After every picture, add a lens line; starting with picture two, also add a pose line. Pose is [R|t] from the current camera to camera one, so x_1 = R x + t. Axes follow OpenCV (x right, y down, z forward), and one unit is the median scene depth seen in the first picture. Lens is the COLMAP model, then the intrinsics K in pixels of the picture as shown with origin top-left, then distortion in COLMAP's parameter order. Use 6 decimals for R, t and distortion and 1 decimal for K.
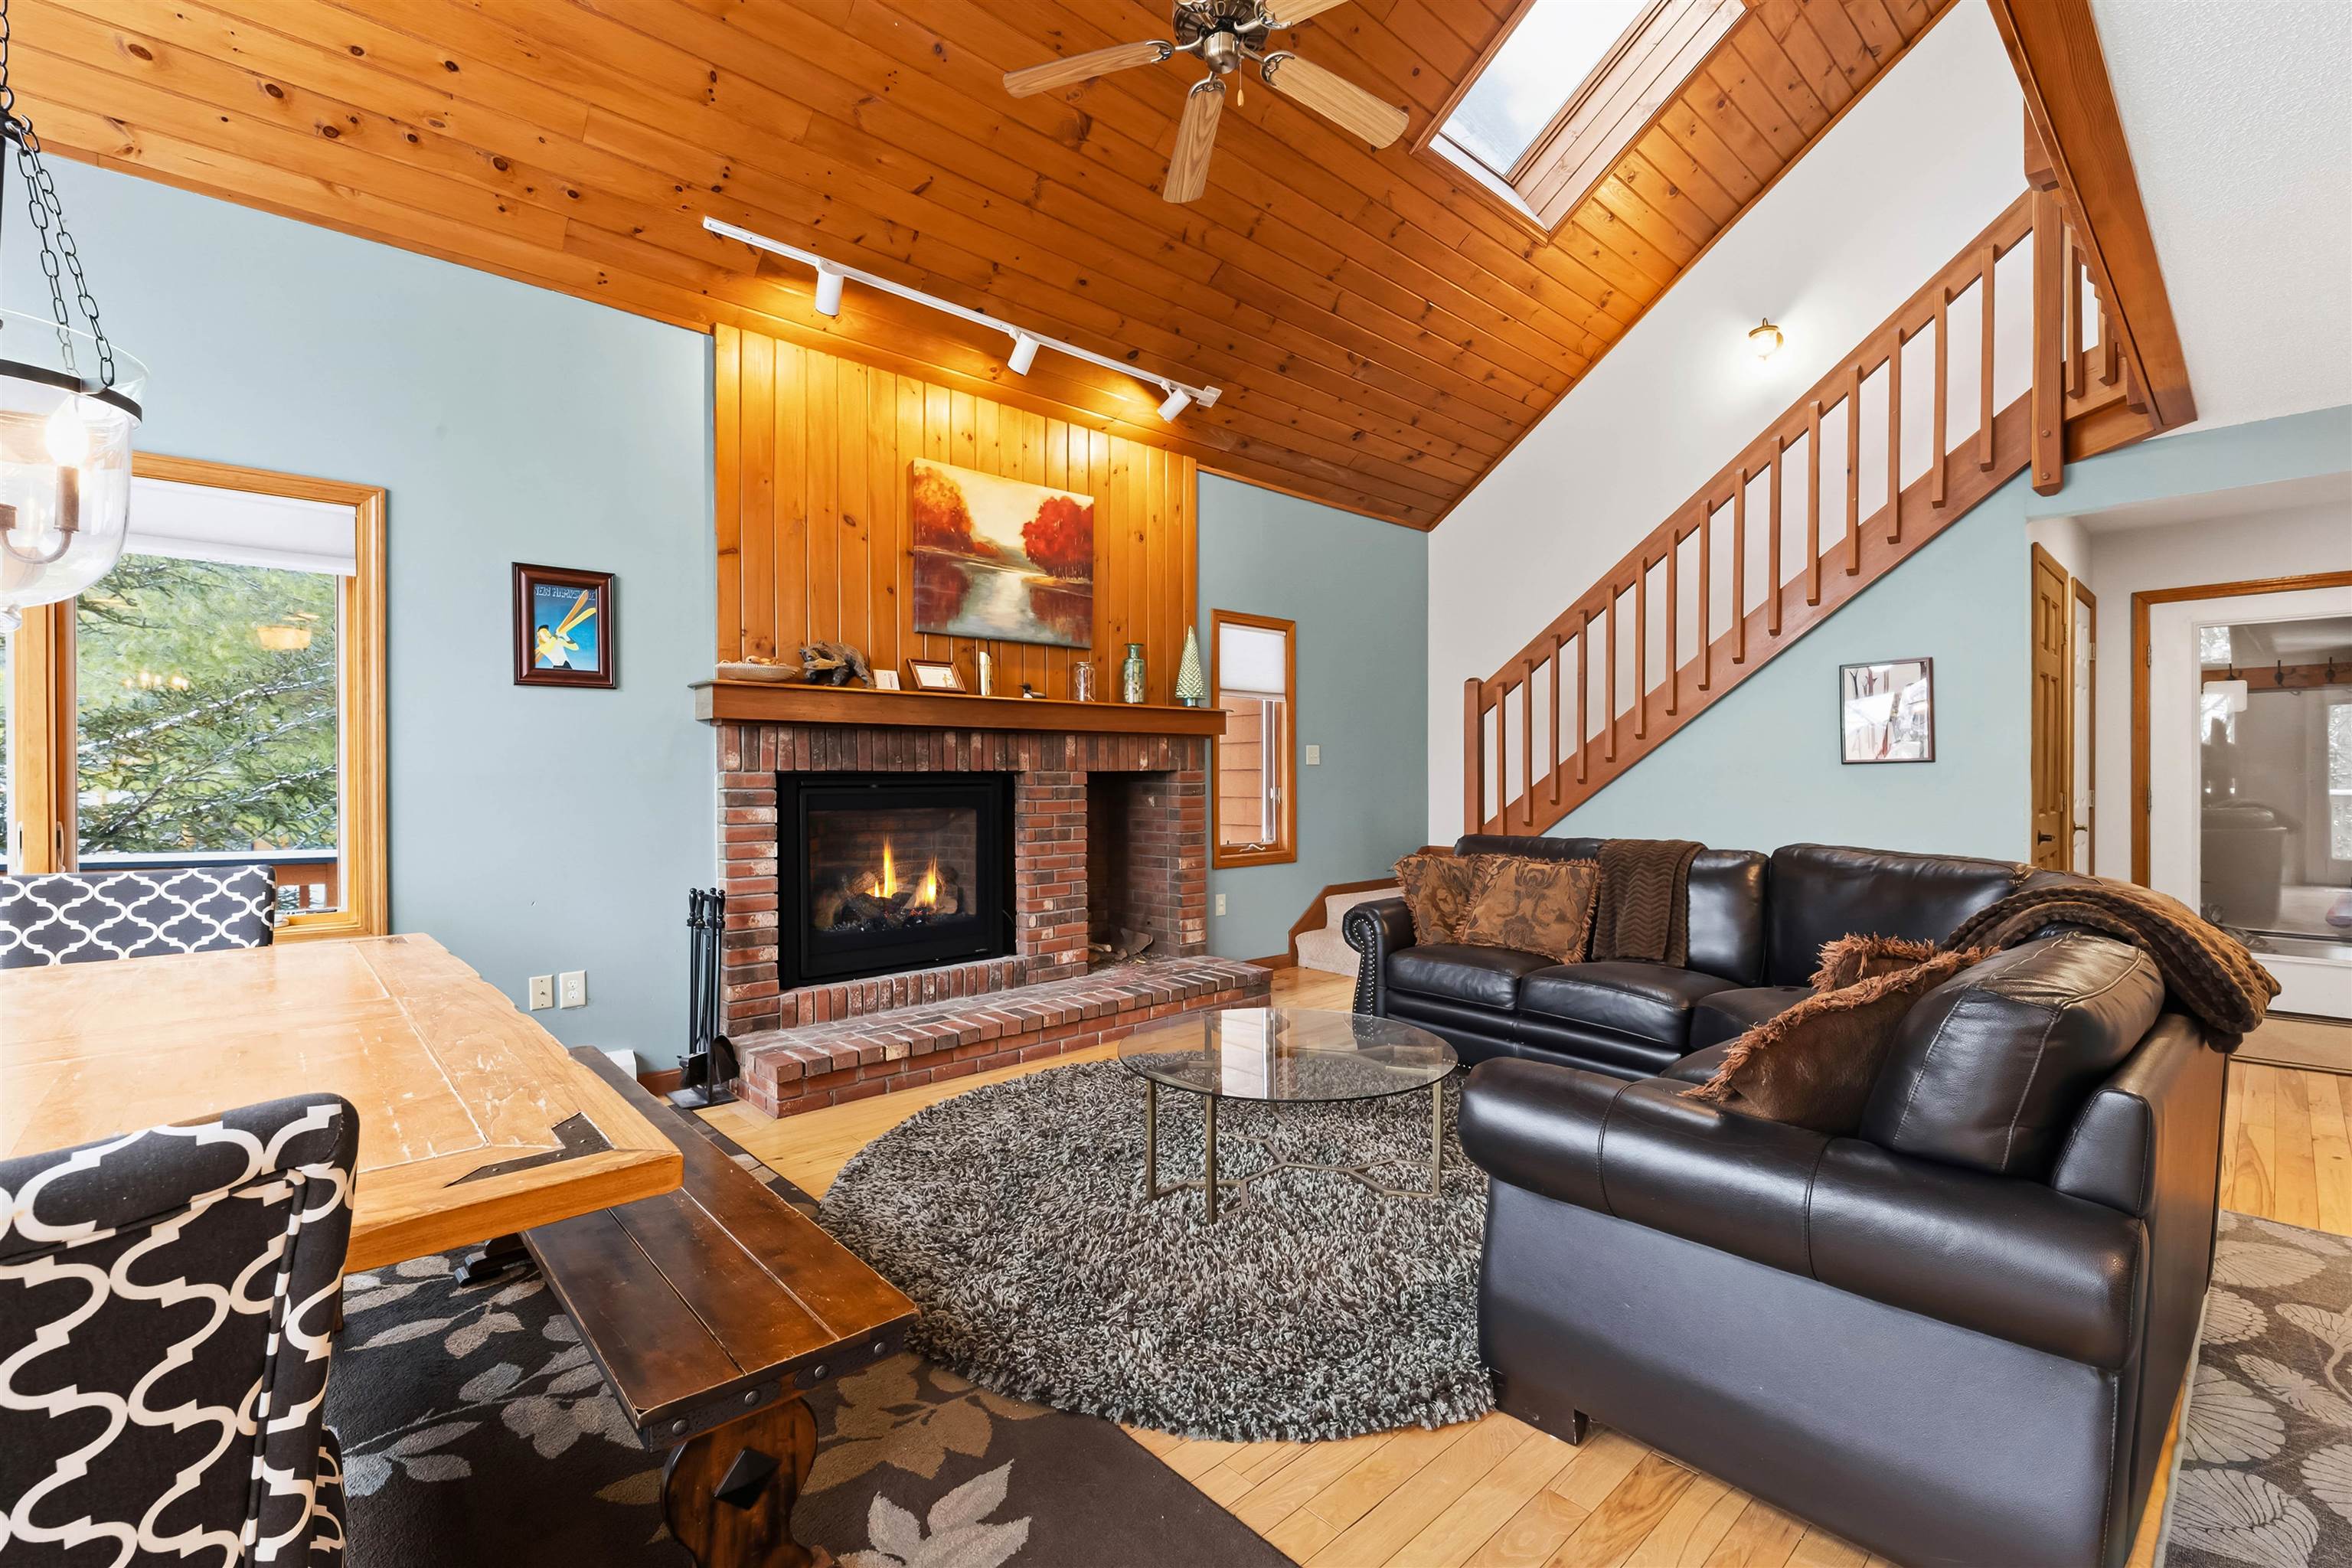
lens RADIAL K [[1015.8, 0, 1181.0], [0, 1015.8, 767.8], [0, 0, 1]] dist [0.020466, -0.011585]
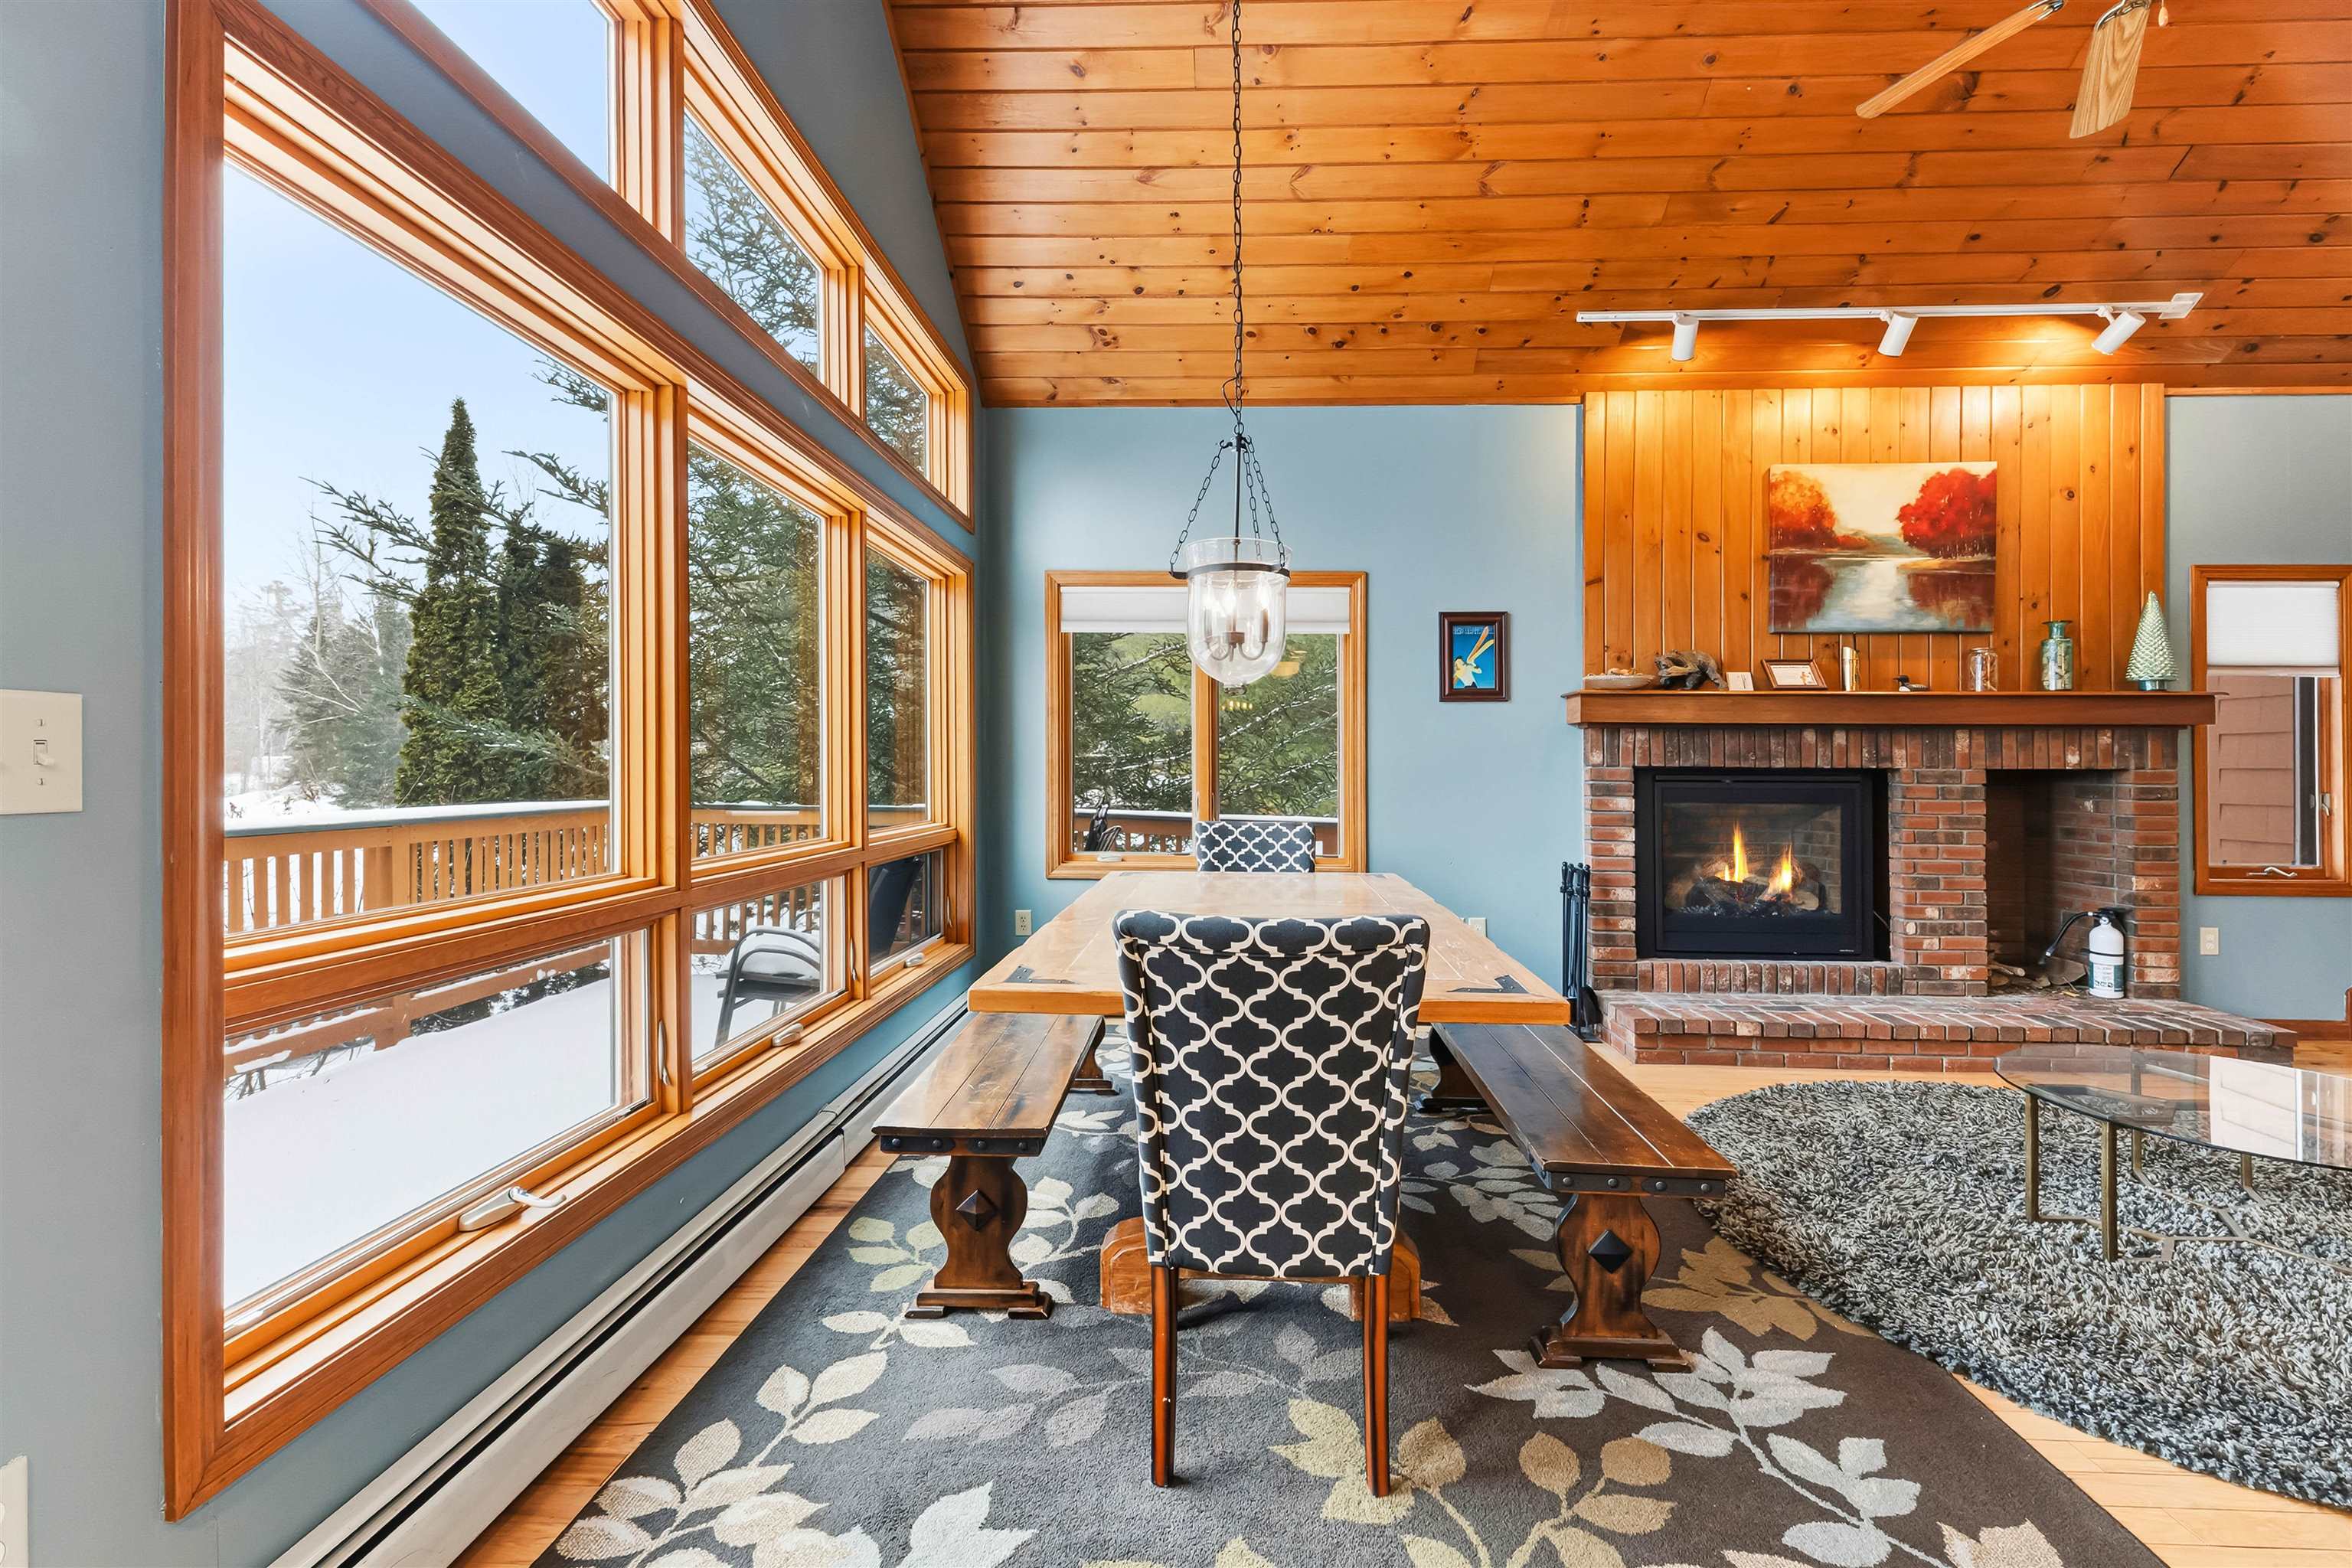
lens RADIAL K [[1002.8, 0, 1201.5], [0, 1002.8, 753.7], [0, 0, 1]] dist [0.018954, -0.009174]
pose [[0.705492, -0.000898, -0.708717, 0.064923], [-0.004576, 0.999973, -0.005822, -0.002206], [0.708703, 0.007351, 0.705469, -0.151439]]
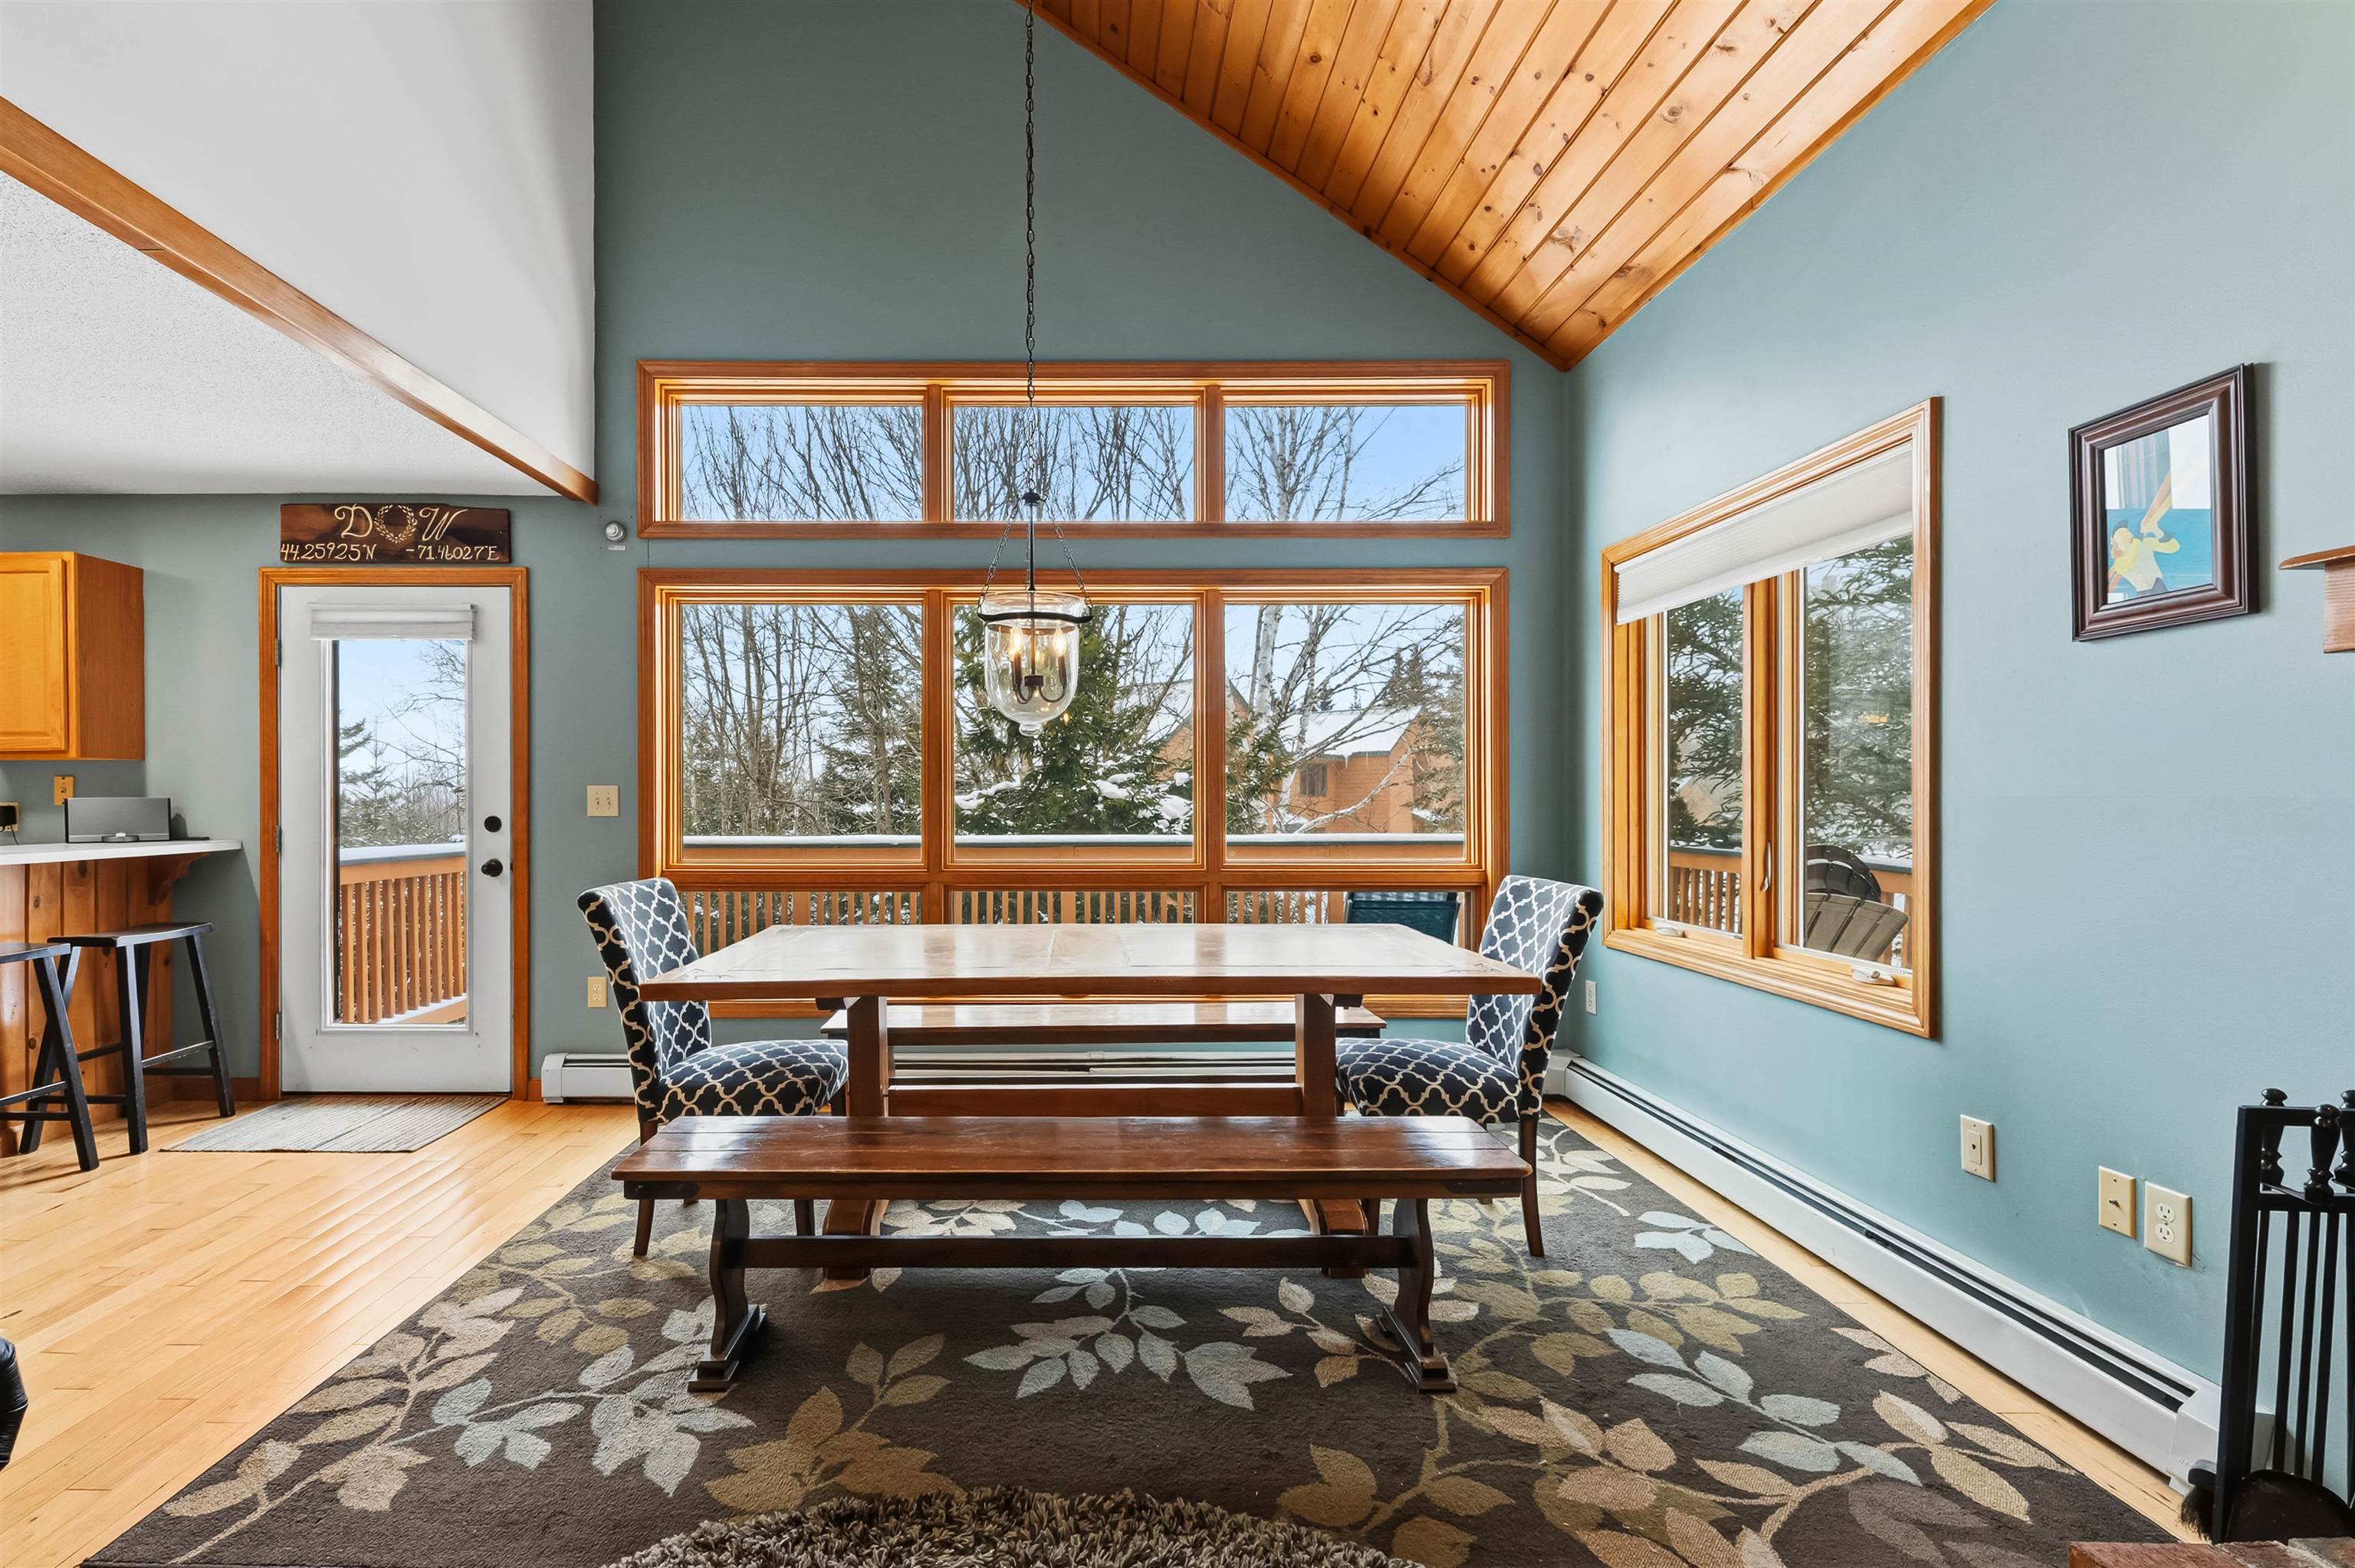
lens RADIAL K [[1069.3, 0, 1074.1], [0, 1069.3, 799.2], [0, 0, 1]] dist [0.016150, -0.009066]
pose [[-0.674647, 0.004534, -0.738127, 0.149778], [0.010888, 0.999933, -0.003810, 0.002403], [0.738061, -0.010607, -0.674651, 0.878729]]
